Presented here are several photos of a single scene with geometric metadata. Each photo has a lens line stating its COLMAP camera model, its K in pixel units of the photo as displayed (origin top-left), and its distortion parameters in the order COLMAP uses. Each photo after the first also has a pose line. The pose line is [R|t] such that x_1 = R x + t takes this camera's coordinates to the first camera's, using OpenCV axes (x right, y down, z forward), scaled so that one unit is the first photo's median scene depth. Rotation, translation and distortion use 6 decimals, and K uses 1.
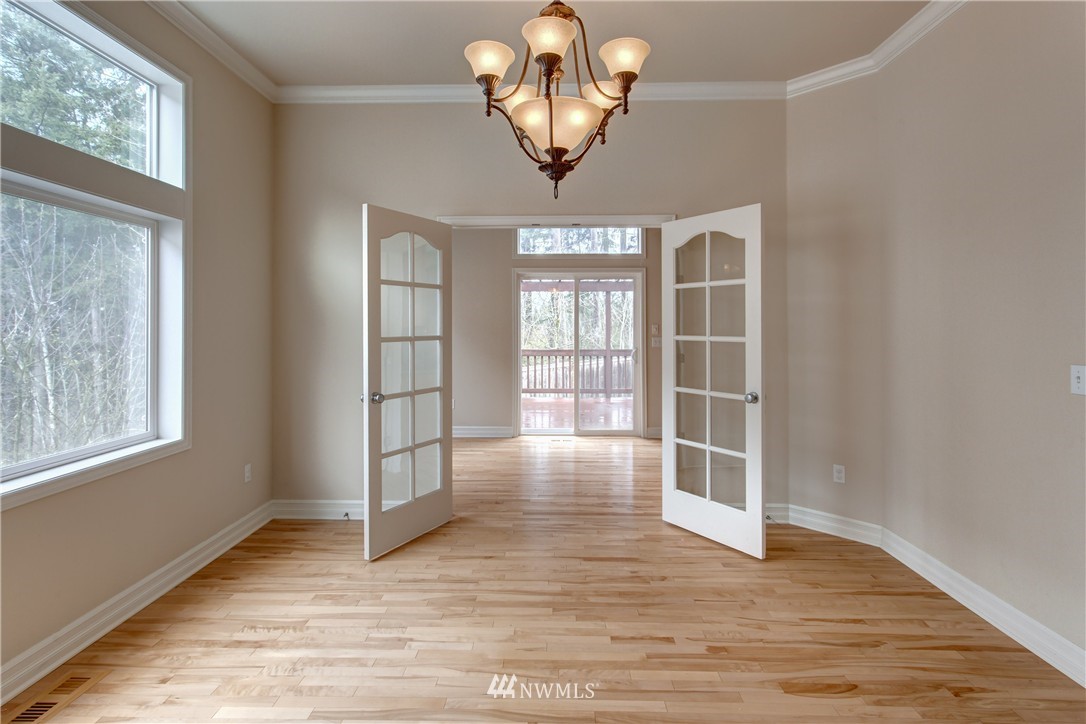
lens RADIAL K [[562.5, 0, 543.2], [0, 562.5, 330.5], [0, 0, 1]] dist [-0.001659, -0.000853]
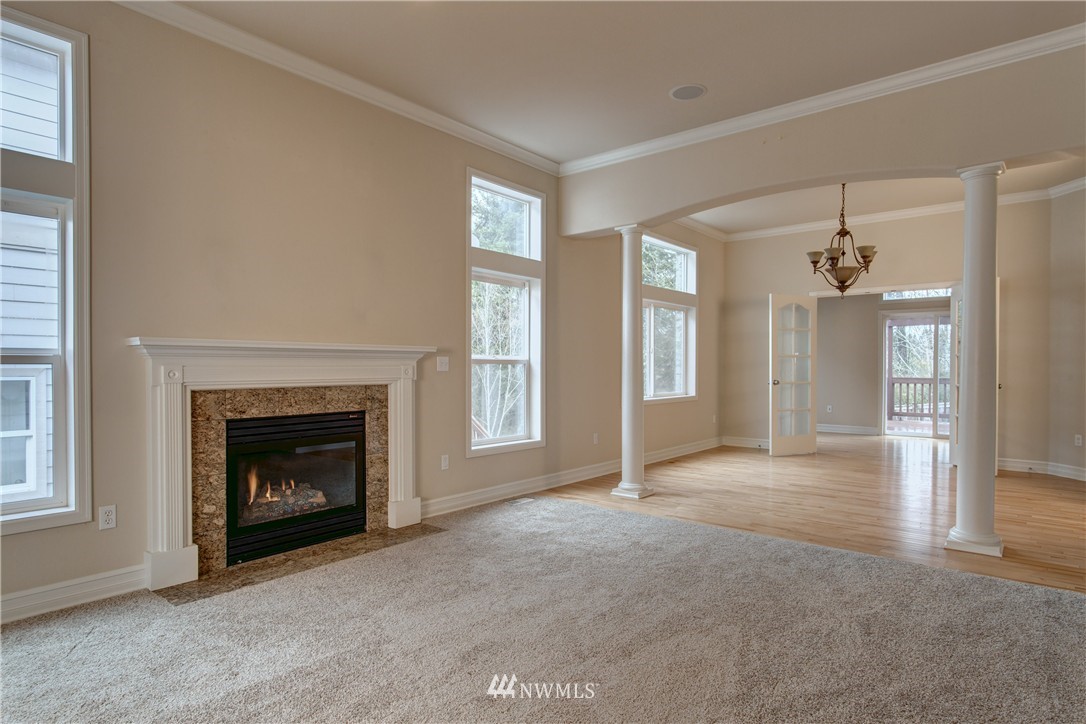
lens RADIAL K [[618.5, 0, 538.4], [0, 618.5, 373.7], [0, 0, 1]] dist [-0.001595, -0.000490]
pose [[0.790796, 0.007391, -0.612035, 0.430569], [-0.002863, 0.999961, 0.008376, 0.066463], [0.612073, -0.004871, 0.790787, -1.413173]]
